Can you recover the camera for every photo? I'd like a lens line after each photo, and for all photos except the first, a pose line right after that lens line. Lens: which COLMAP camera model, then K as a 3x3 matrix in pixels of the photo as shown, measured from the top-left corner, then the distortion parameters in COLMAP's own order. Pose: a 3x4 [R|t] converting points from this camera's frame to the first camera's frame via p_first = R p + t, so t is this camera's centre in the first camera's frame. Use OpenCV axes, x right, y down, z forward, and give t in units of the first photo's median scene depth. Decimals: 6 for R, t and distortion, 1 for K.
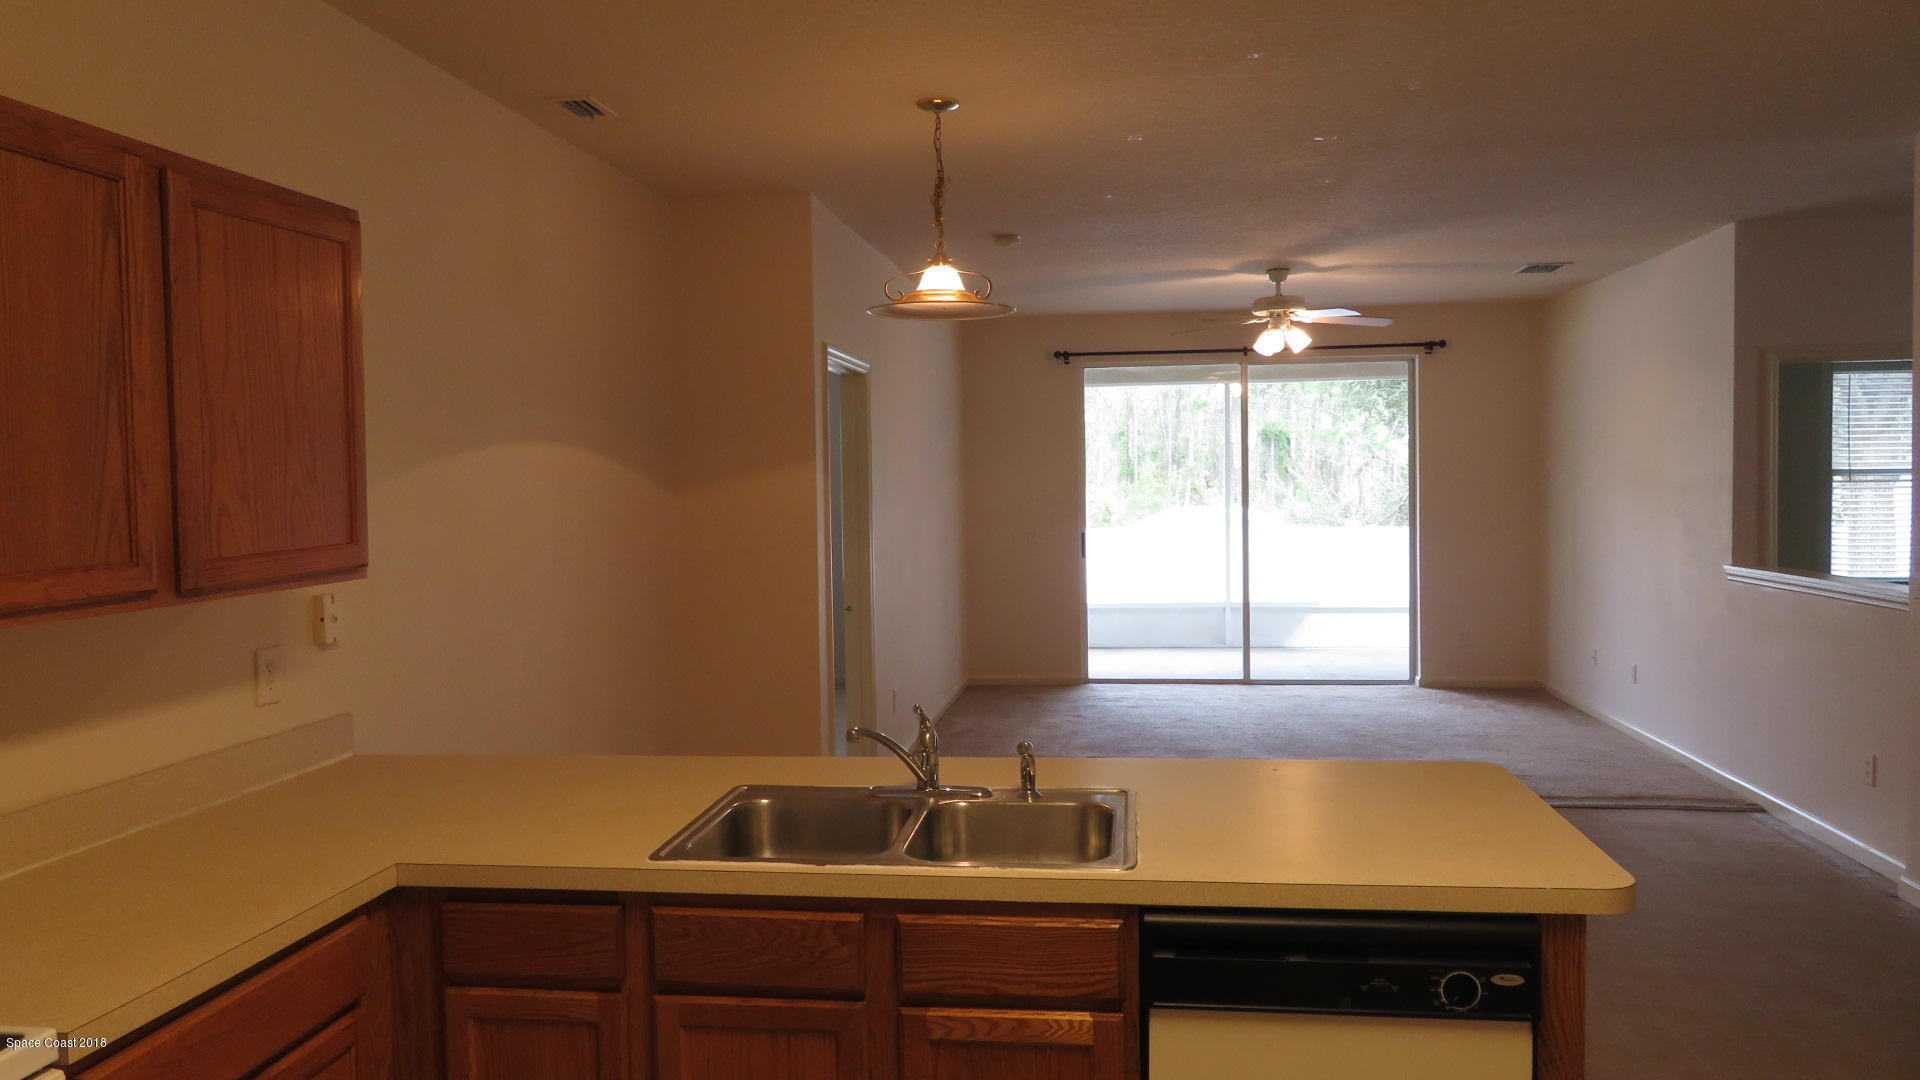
lens RADIAL K [[1373.1, 0, 959.4], [0, 1373.1, 538.6], [0, 0, 1]] dist [-0.028698, -0.000473]
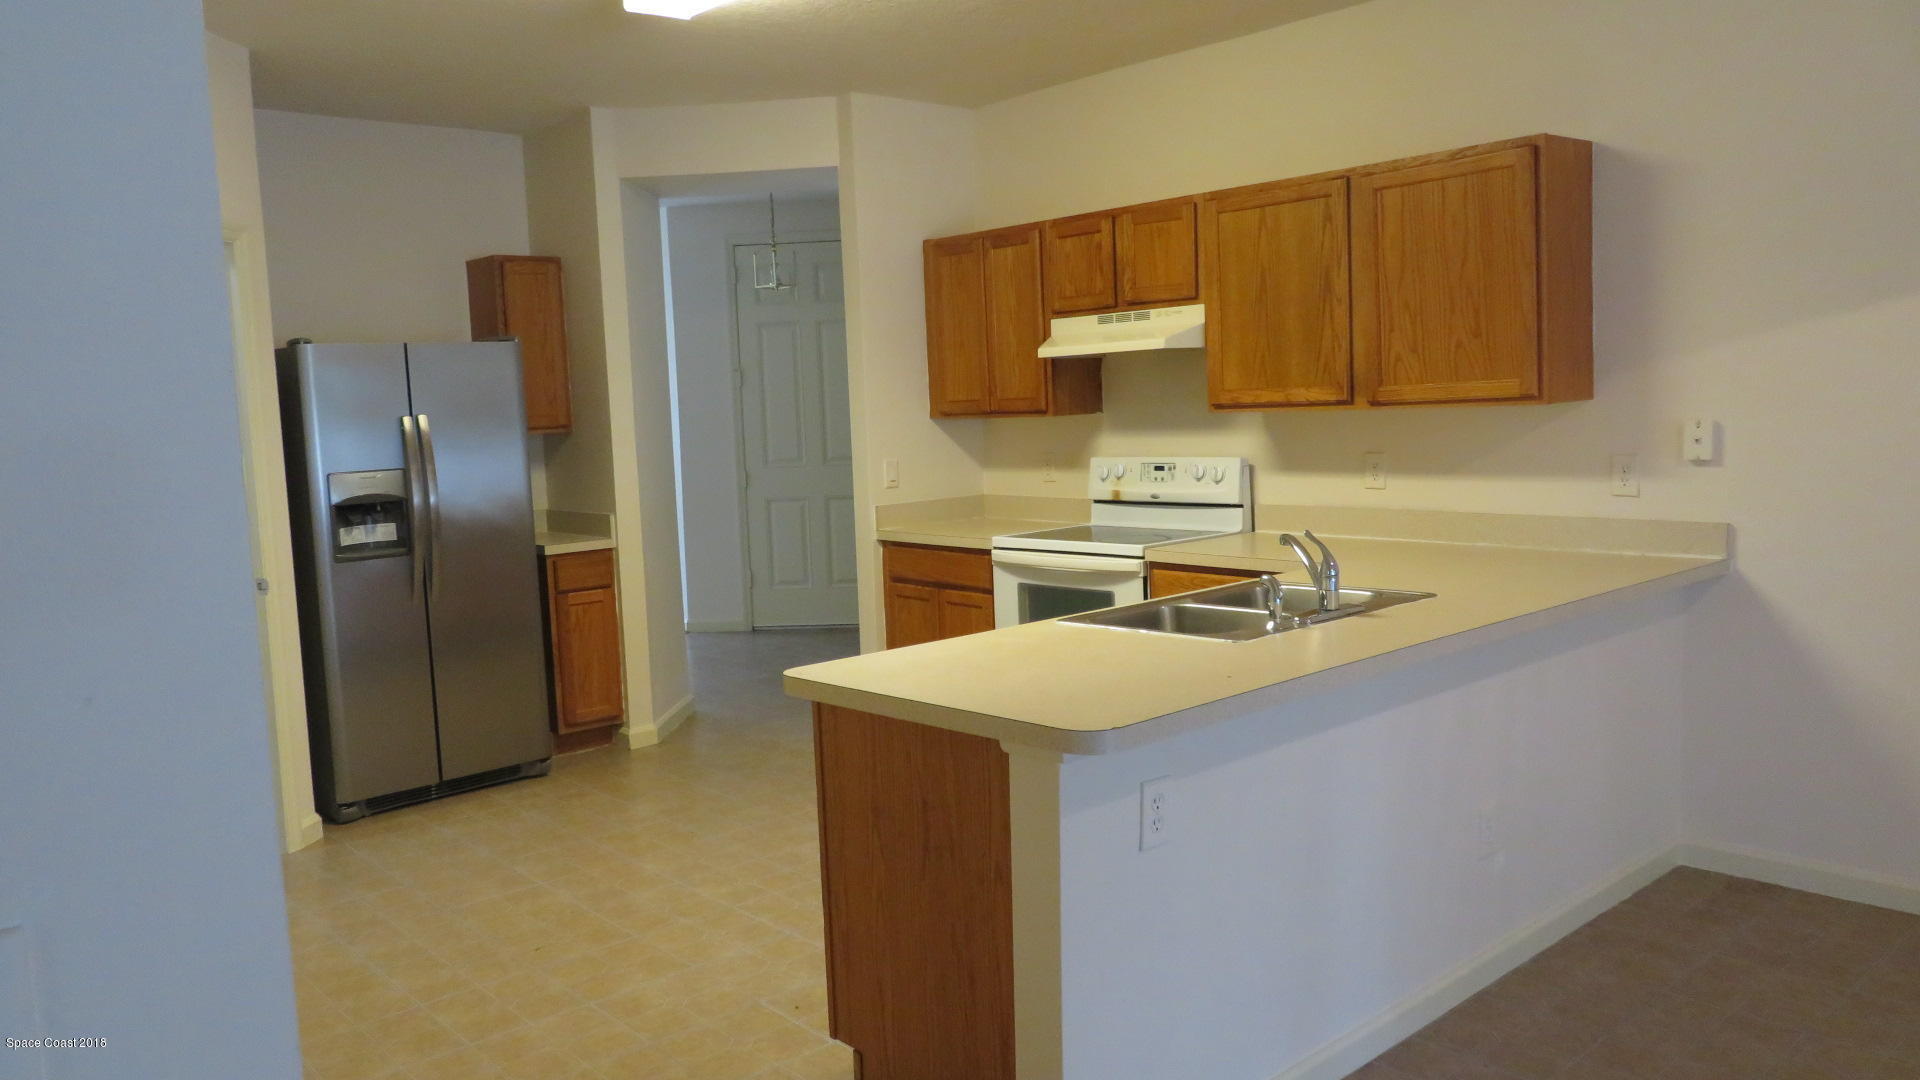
lens RADIAL K [[1373.1, 0, 958.7], [0, 1373.1, 536.5], [0, 0, 1]] dist [-0.028698, -0.000473]
pose [[-0.655165, 0.120989, -0.745735, 1.309825], [0.018355, 0.989351, 0.144387, -0.064410], [0.755263, 0.080909, -0.650409, 1.924983]]
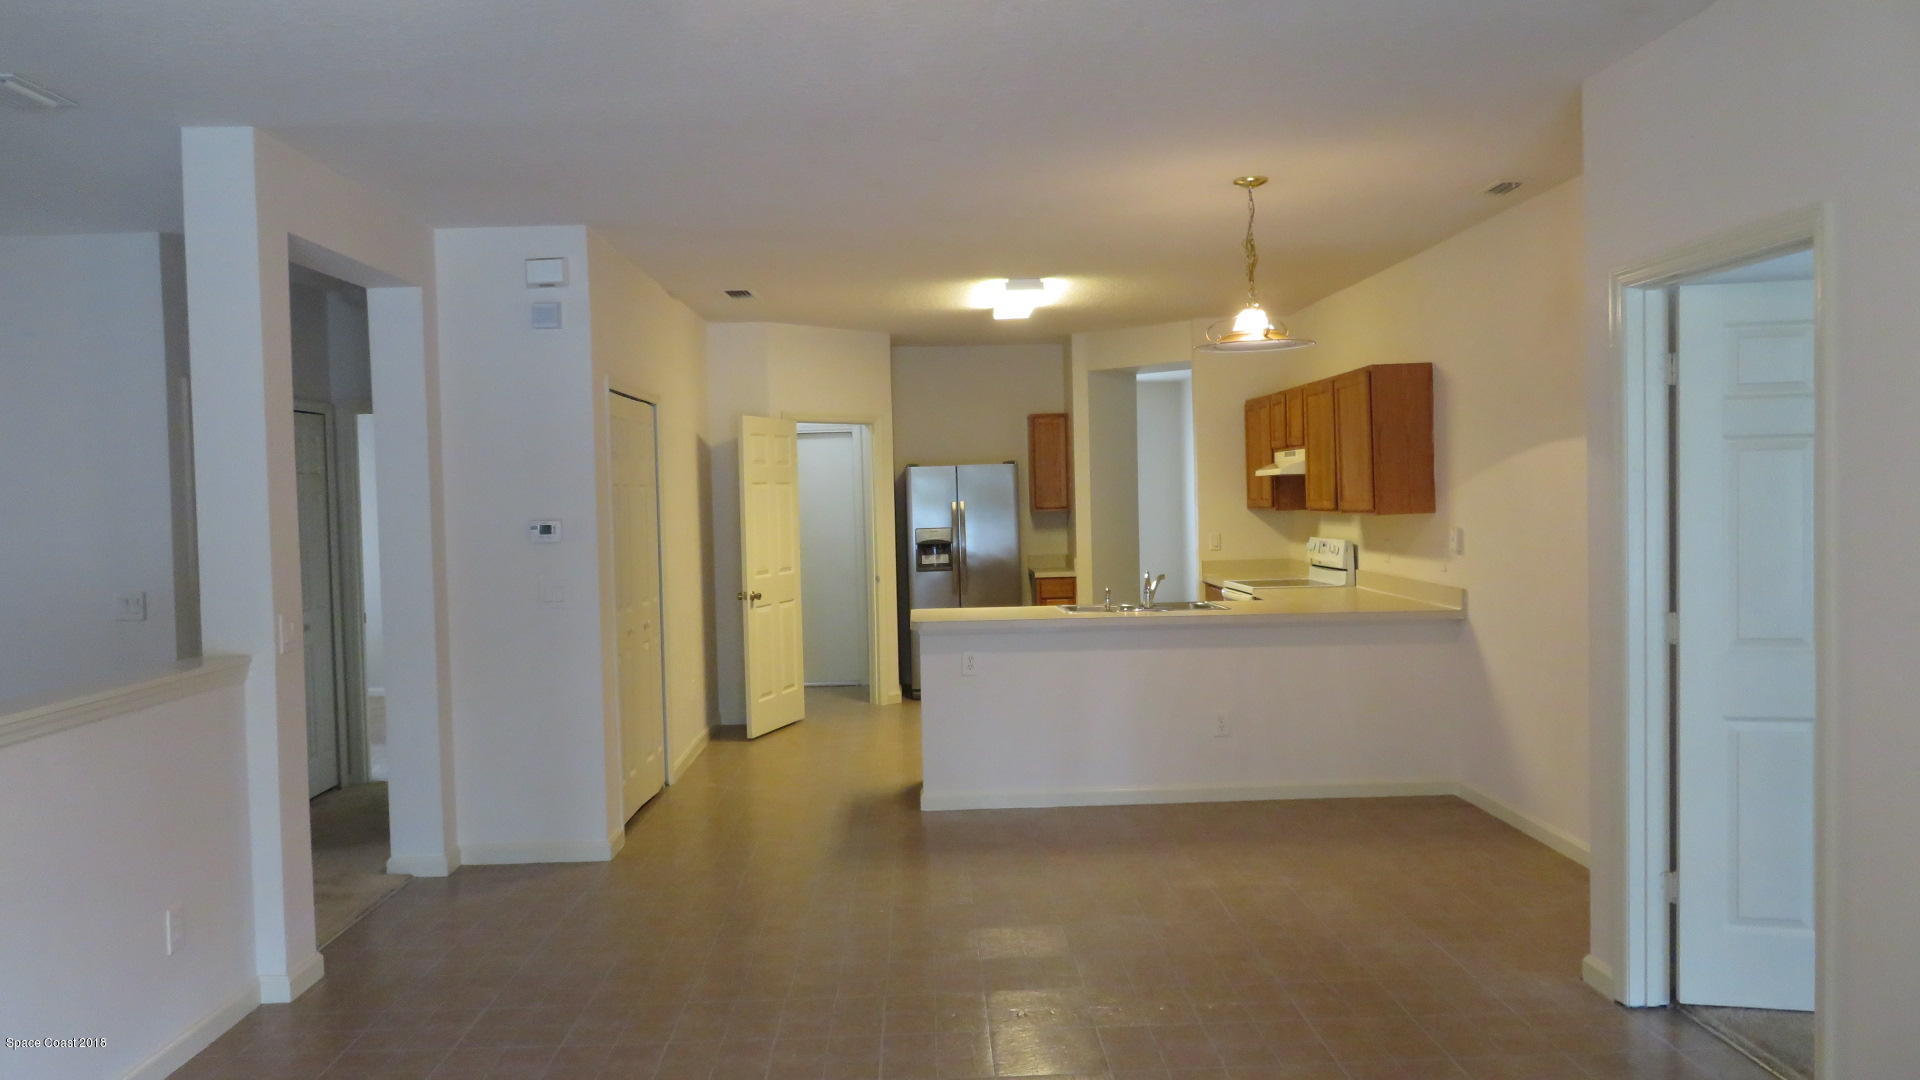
lens RADIAL K [[1373.1, 0, 960.4], [0, 1373.1, 540.8], [0, 0, 1]] dist [-0.028698, -0.000473]
pose [[-0.987008, 0.048361, -0.153221, 0.875941], [0.035962, 0.995927, 0.082686, -0.202351], [0.156595, 0.076101, -0.984727, 4.330709]]
